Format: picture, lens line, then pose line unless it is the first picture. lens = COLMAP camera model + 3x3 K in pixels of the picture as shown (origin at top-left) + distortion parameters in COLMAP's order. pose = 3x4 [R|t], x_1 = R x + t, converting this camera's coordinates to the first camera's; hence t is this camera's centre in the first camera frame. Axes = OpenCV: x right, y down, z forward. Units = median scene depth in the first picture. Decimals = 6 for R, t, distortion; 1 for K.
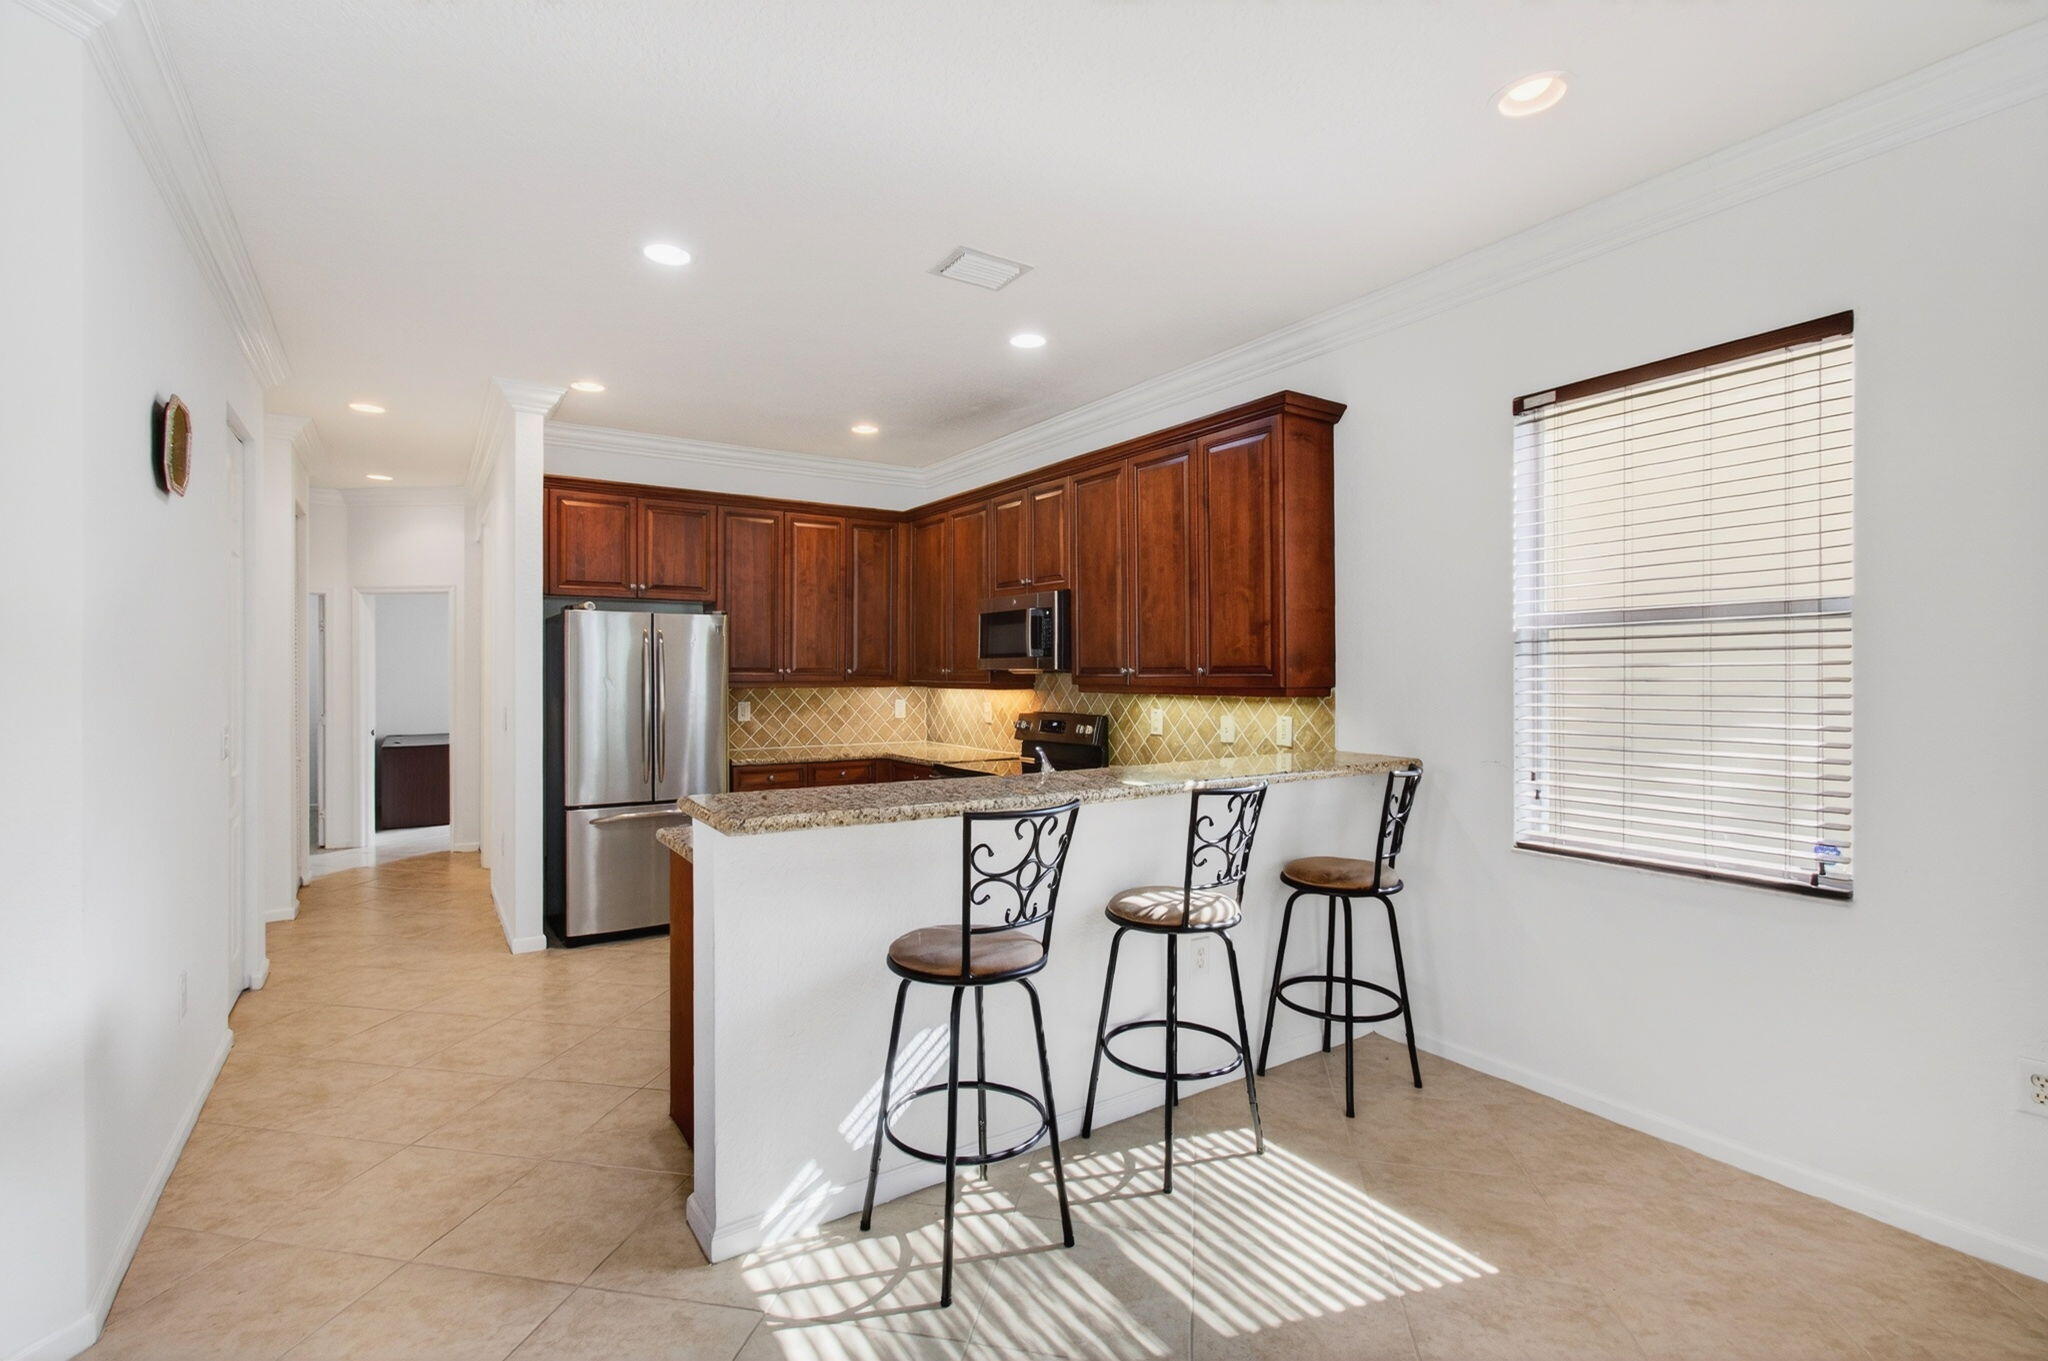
lens RADIAL K [[902.7, 0, 1014.7], [0, 902.7, 674.8], [0, 0, 1]] dist [-0.017485, 0.000645]
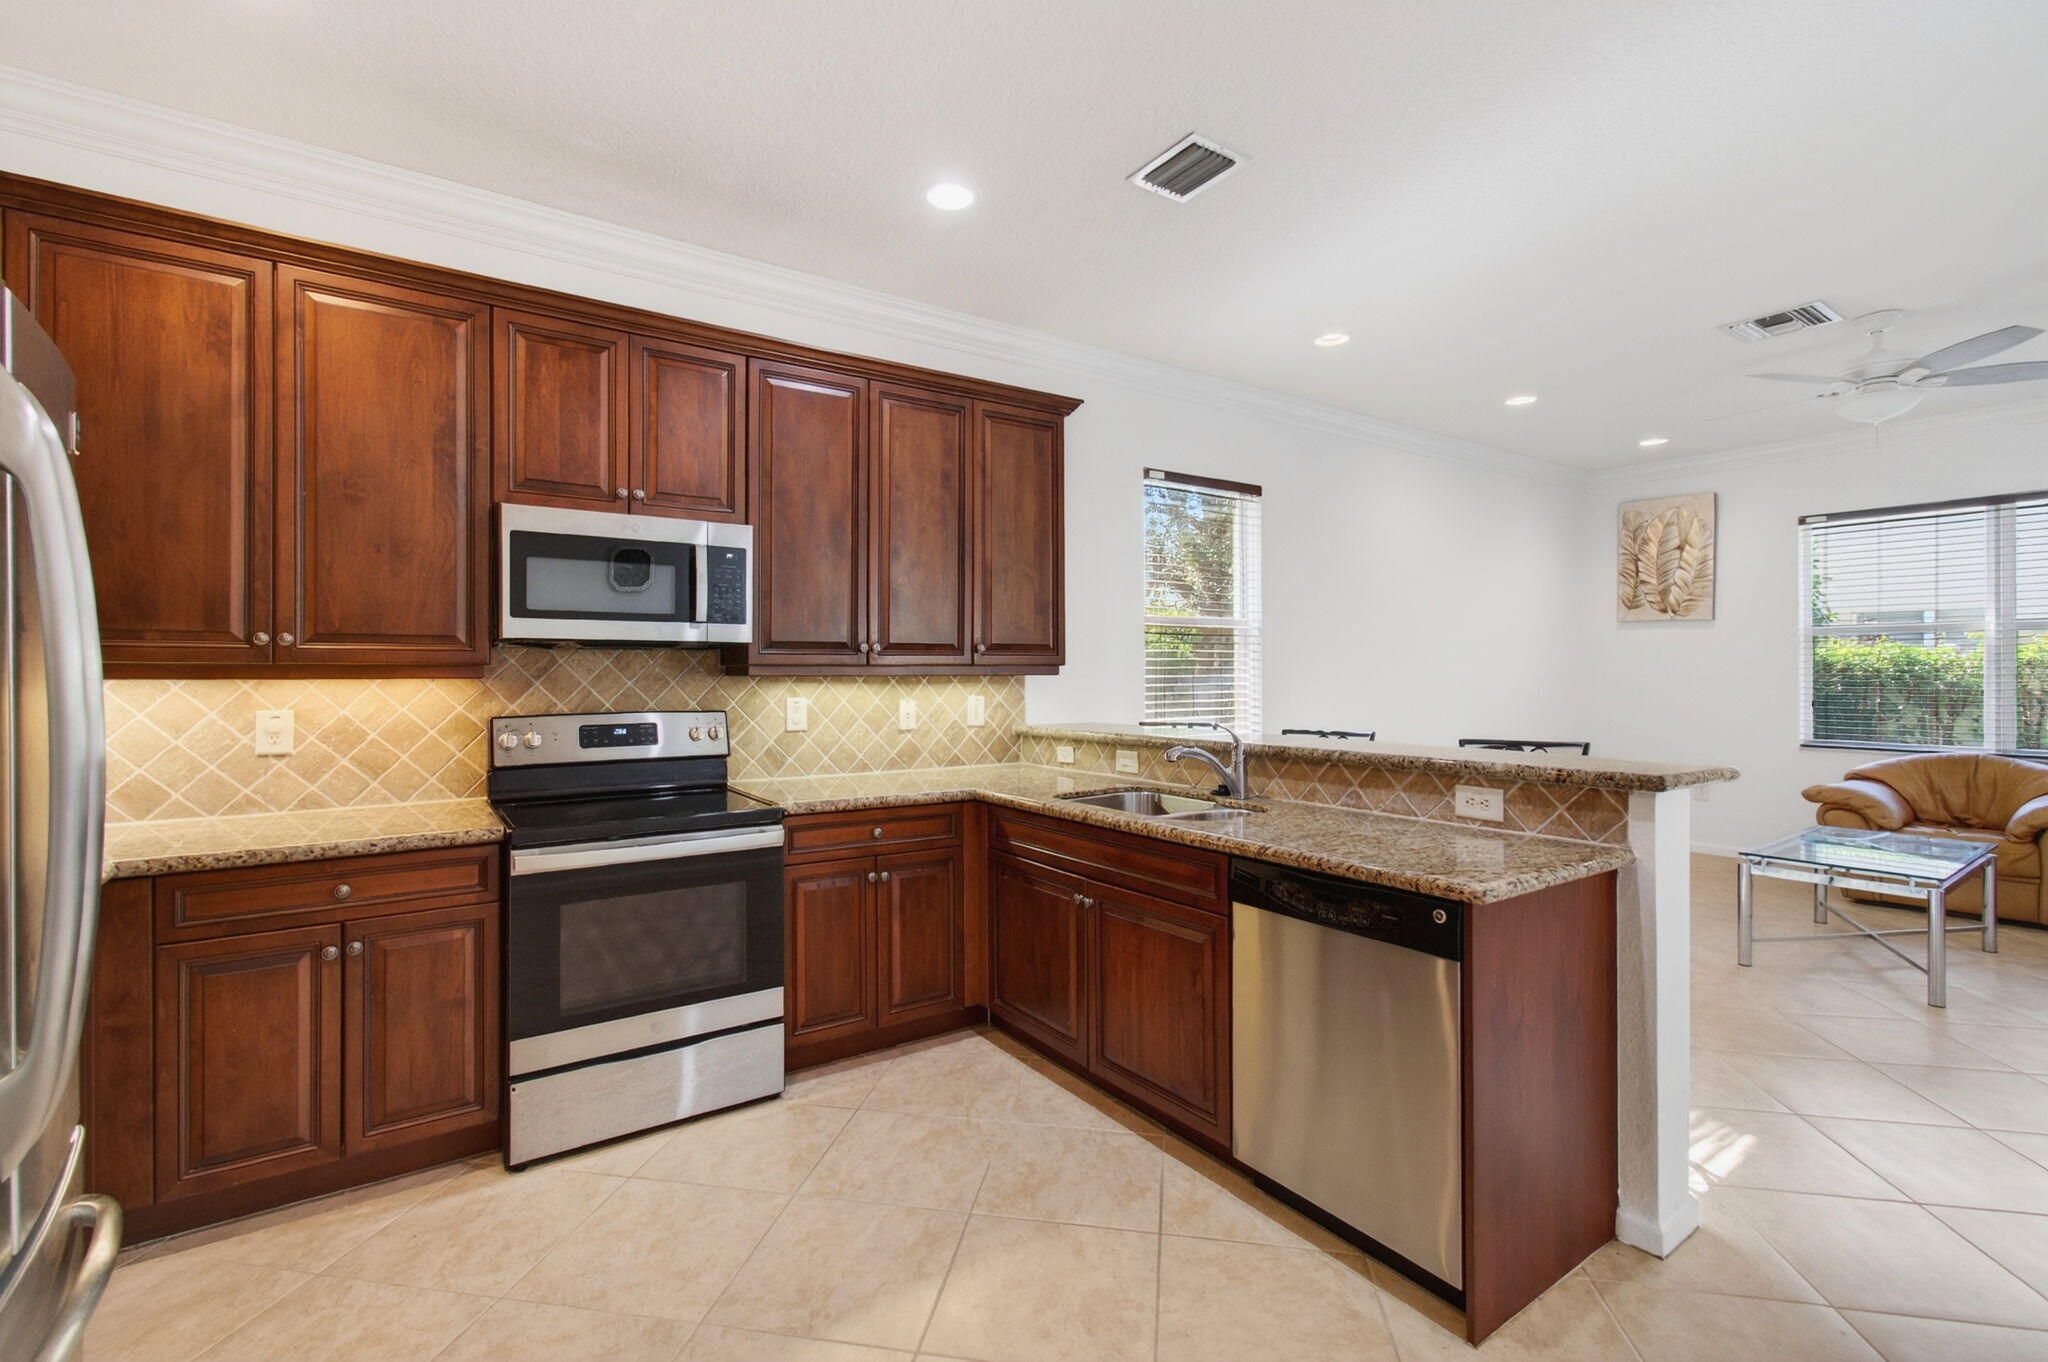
lens RADIAL K [[902.7, 0, 1012.9], [0, 902.7, 676.4], [0, 0, 1]] dist [-0.017485, 0.000645]
pose [[0.002844, -0.002555, 0.999993, -0.760060], [0.001834, 0.999995, 0.002550, 0.022385], [-0.999994, 0.001827, 0.002848, 1.001787]]
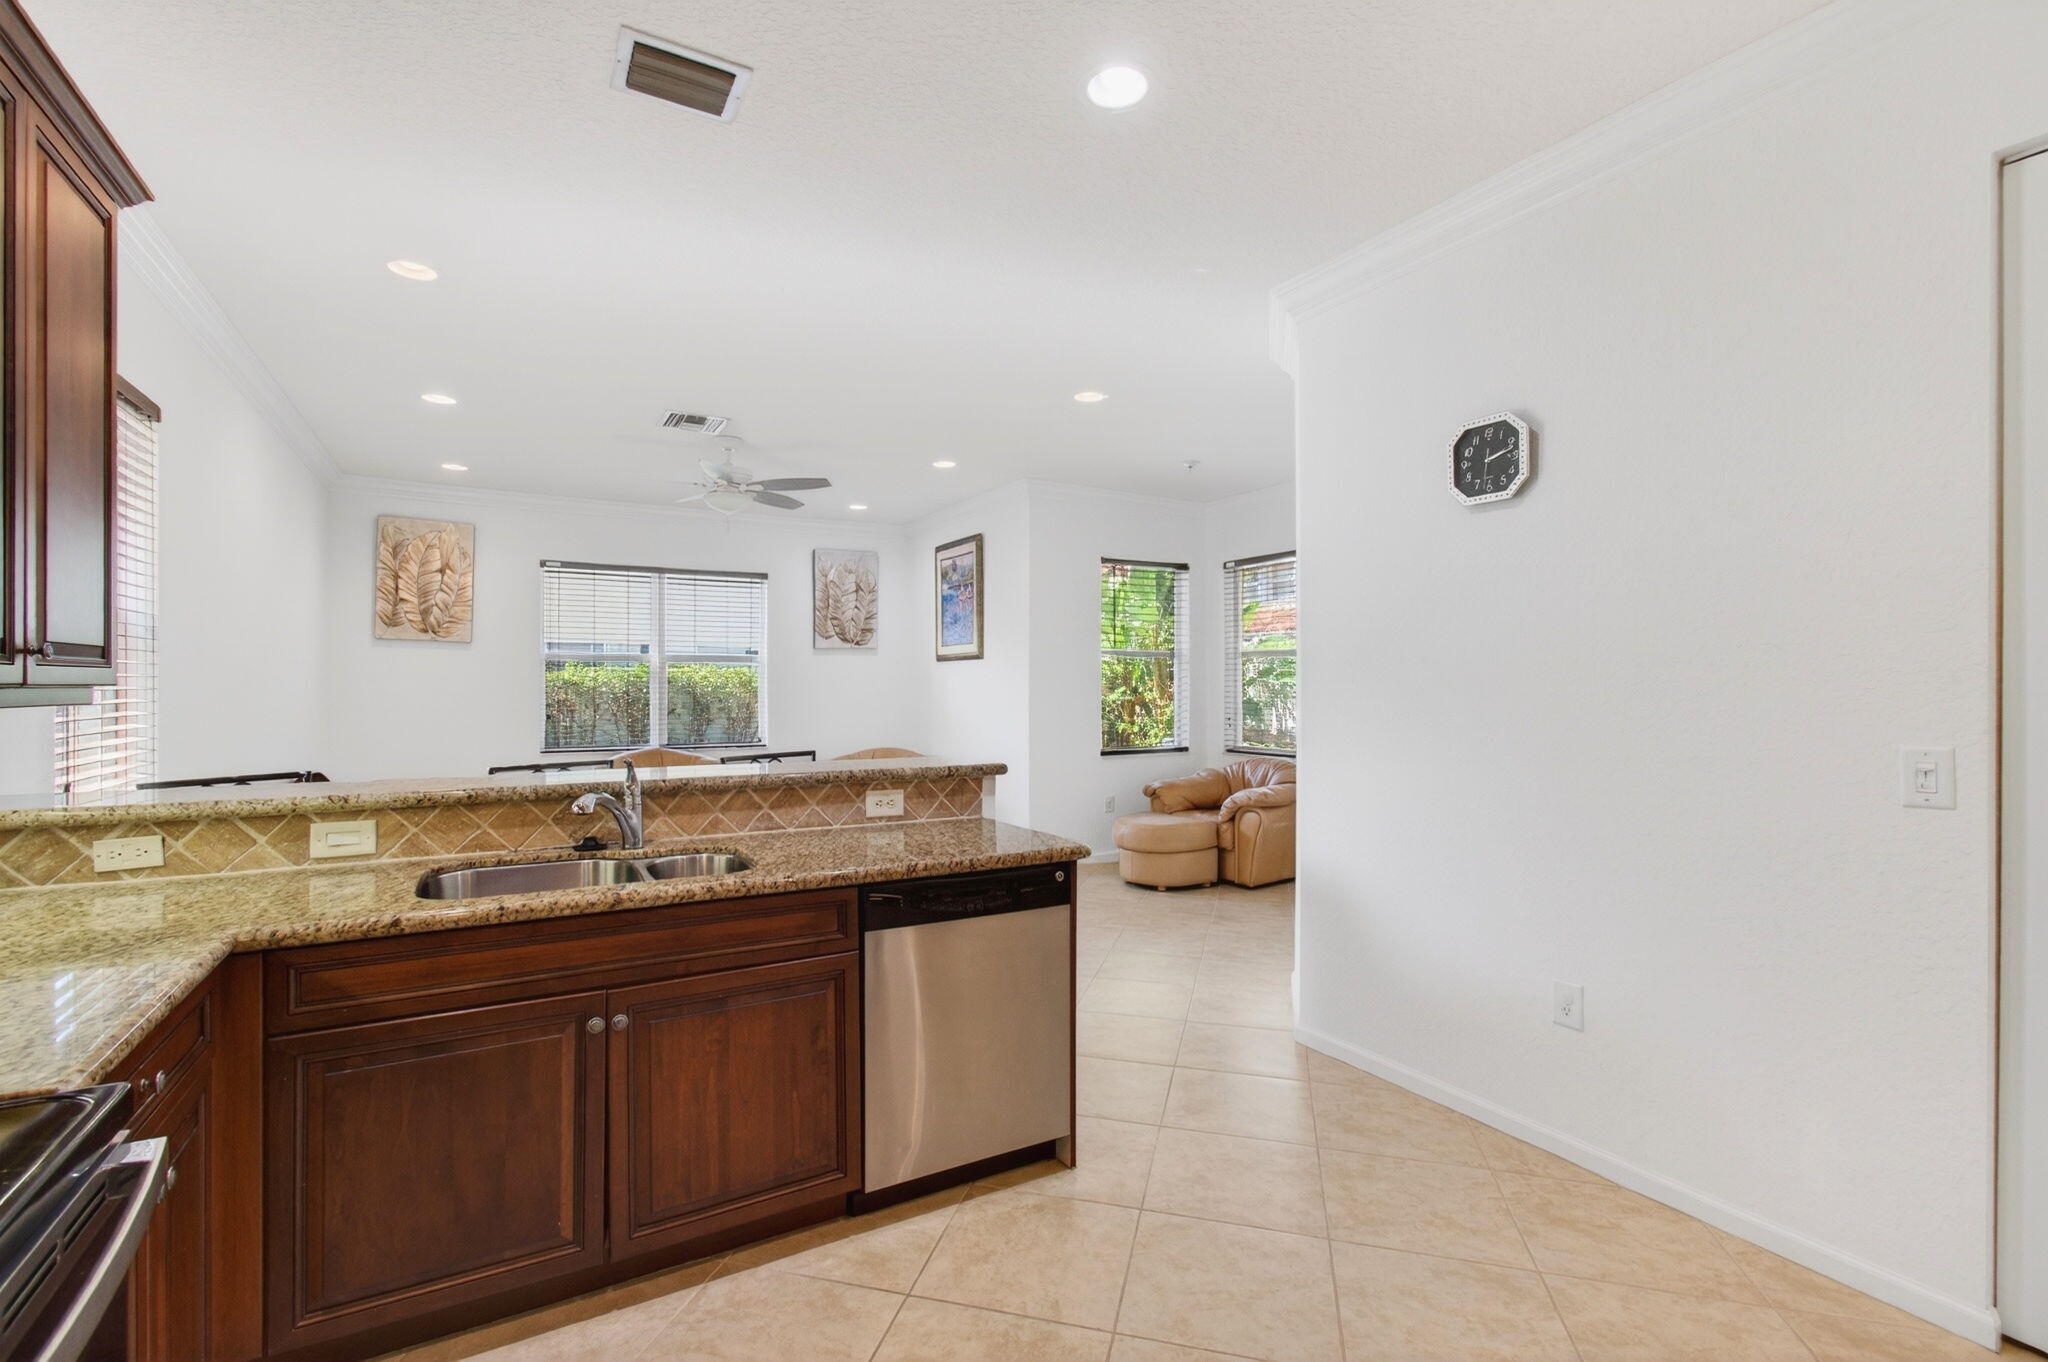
lens RADIAL K [[902.7, 0, 1015.9], [0, 902.7, 686.9], [0, 0, 1]] dist [-0.017485, 0.000645]
pose [[-0.997584, -0.001184, 0.069455, -0.295901], [-0.001325, 0.999997, -0.001990, 0.015038], [-0.069453, -0.002078, -0.997583, 1.439256]]
